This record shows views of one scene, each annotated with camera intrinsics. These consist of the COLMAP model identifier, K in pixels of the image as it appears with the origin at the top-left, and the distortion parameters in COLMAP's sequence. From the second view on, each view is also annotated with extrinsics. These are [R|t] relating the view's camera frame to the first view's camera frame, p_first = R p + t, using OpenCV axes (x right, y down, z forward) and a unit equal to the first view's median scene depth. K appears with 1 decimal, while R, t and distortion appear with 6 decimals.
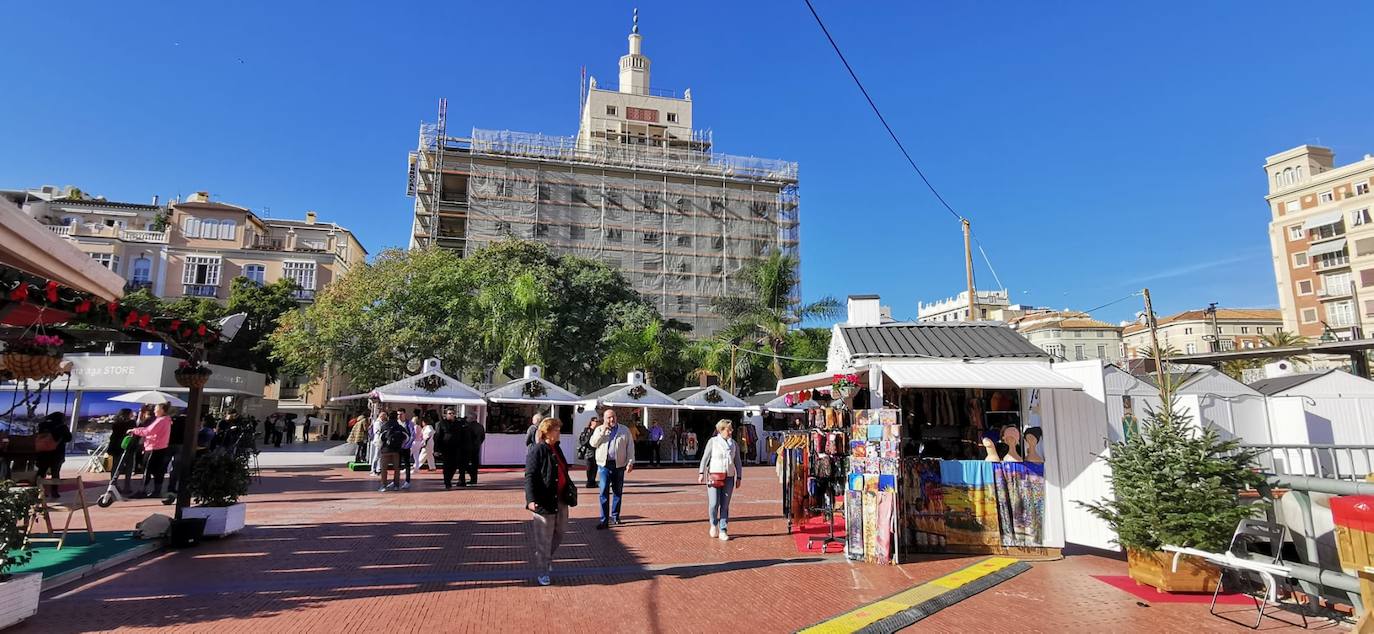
lens RADIAL K [[649.8, 0, 690.5], [0, 649.8, 313.4], [0, 0, 1]] dist [-0.002690, 0.014787]
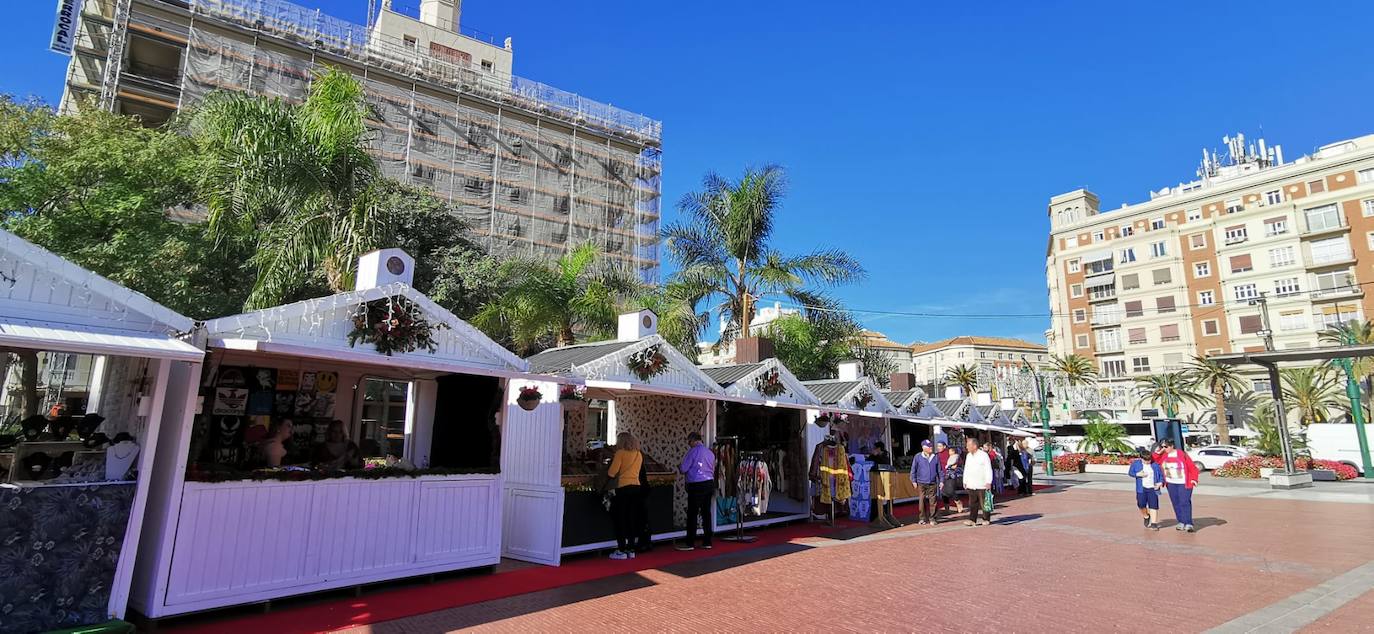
lens RADIAL K [[649.8, 0, 690.5], [0, 649.8, 313.4], [0, 0, 1]] dist [-0.002690, 0.014787]
pose [[0.938953, 0.066746, 0.337508, -0.225794], [-0.059827, 0.997731, -0.030873, 0.118804], [-0.338803, 0.008797, 0.940816, 0.708032]]
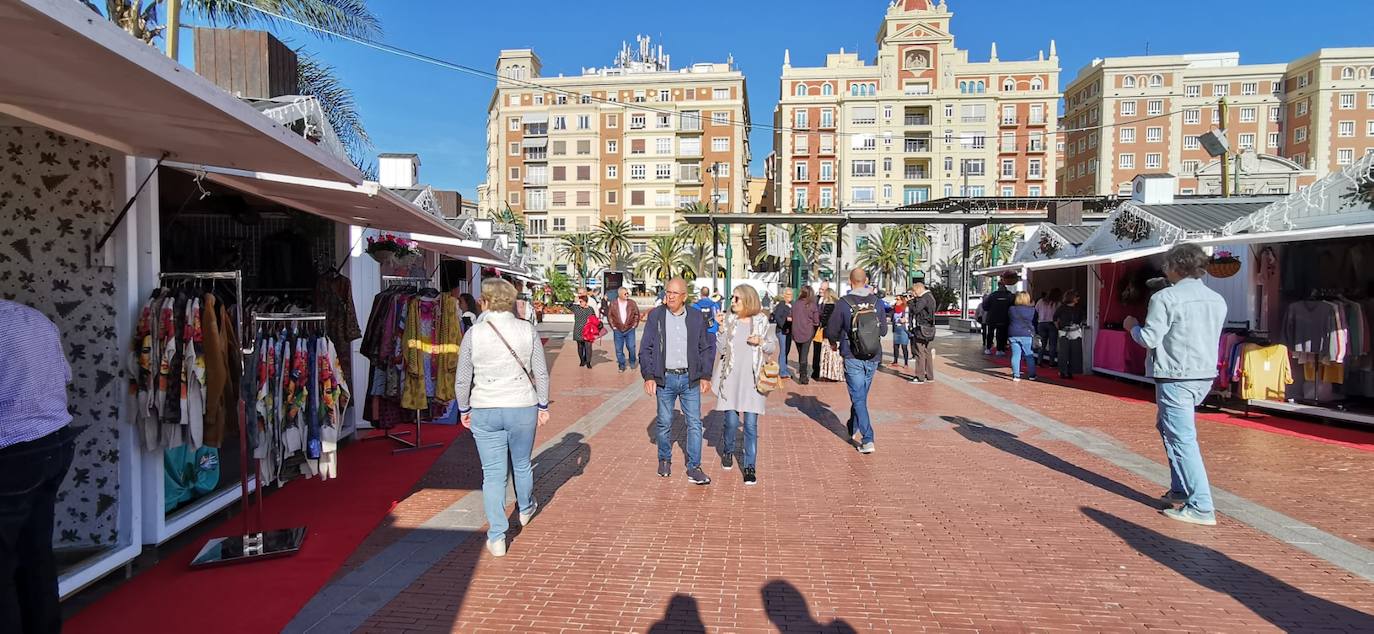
lens RADIAL K [[662.2, 0, 684.5], [0, 662.2, 311.3], [0, 0, 1]] dist [-0.053614, 0.051103]
pose [[0.374745, -0.025306, 0.926783, -0.135645], [-0.161419, 0.982579, 0.092100, 0.170903], [-0.912968, -0.184115, 0.364131, 0.994693]]
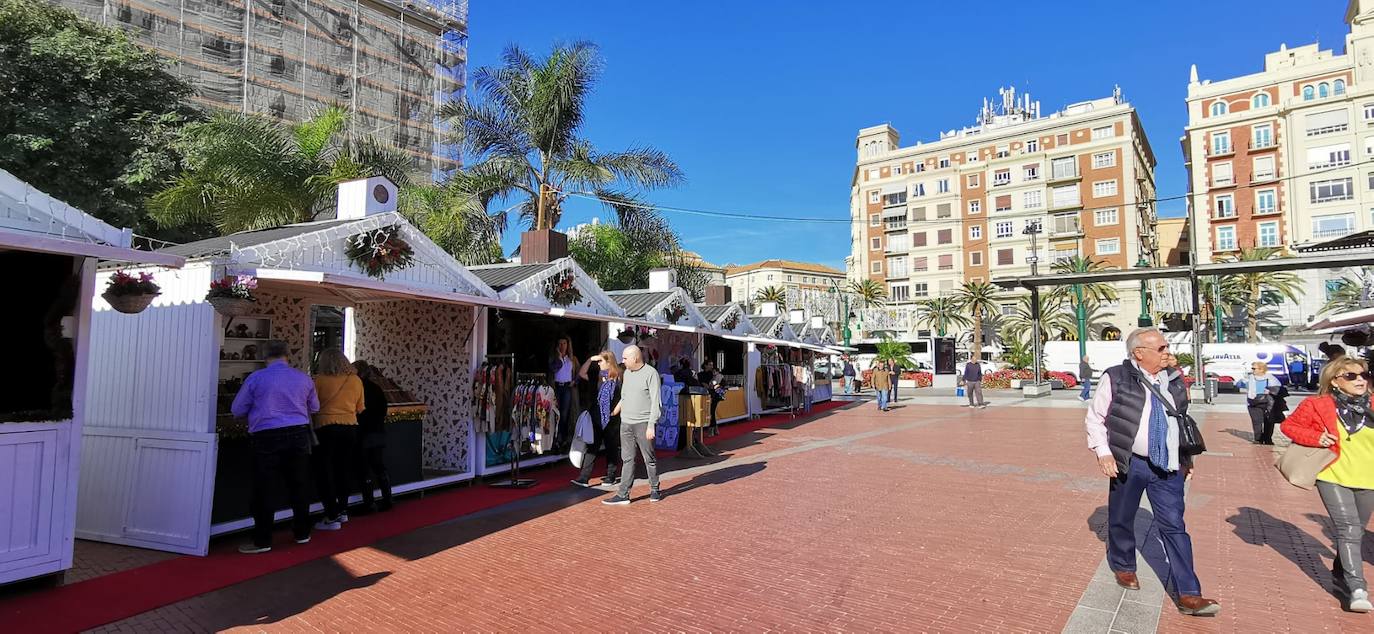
lens RADIAL K [[662.2, 0, 684.5], [0, 662.2, 311.3], [0, 0, 1]] dist [-0.053614, 0.051103]
pose [[0.814988, 0.037311, 0.578275, -0.160237], [-0.093442, 0.993327, 0.067601, 0.134782], [-0.571894, -0.109129, 0.813036, 0.795998]]
